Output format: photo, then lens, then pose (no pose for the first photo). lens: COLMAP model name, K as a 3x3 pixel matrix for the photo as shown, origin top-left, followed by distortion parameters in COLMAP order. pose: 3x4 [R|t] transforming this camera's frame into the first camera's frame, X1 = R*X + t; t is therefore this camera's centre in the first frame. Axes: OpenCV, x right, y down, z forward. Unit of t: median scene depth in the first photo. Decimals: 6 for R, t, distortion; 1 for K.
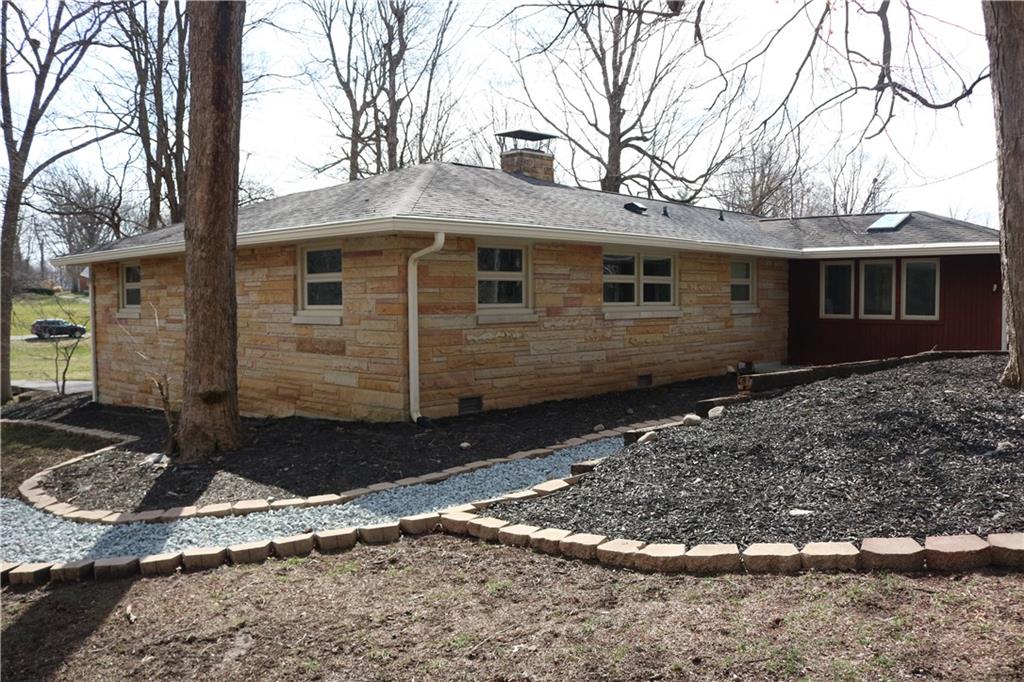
lens RADIAL K [[880.3, 0, 512.0], [0, 880.3, 341.0], [0, 0, 1]] dist [-0.120441, 0.014581]
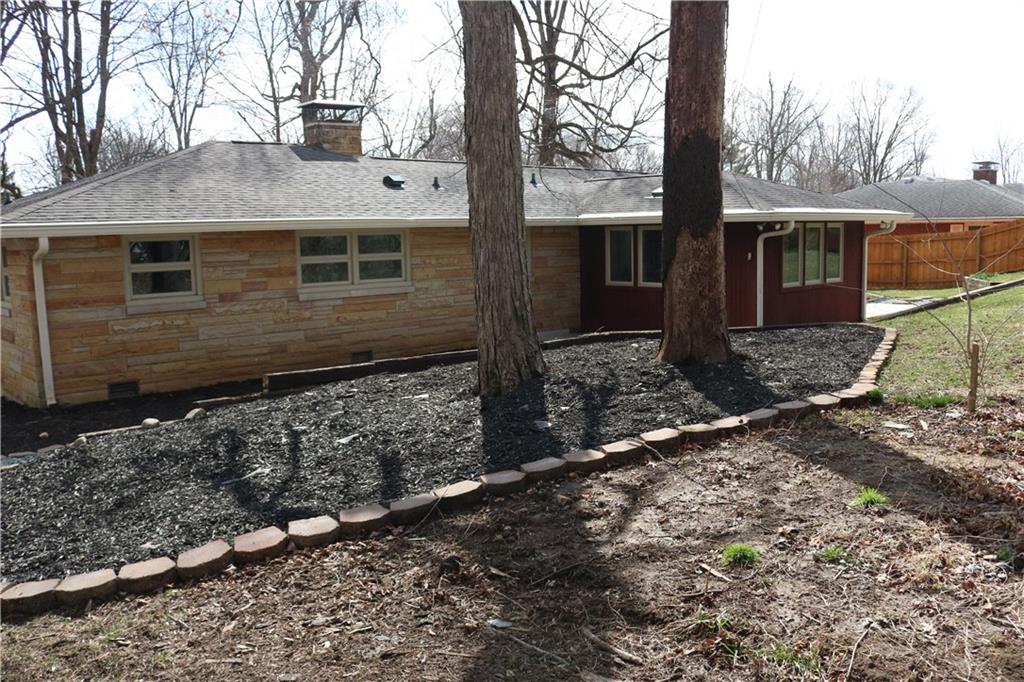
lens RADIAL K [[880.3, 0, 512.0], [0, 880.3, 341.0], [0, 0, 1]] dist [-0.120441, 0.014581]
pose [[0.995464, -0.007189, -0.094864, 0.464730], [0.014109, 0.997270, 0.072475, -0.049873], [0.094084, -0.073485, 0.992849, 0.002607]]
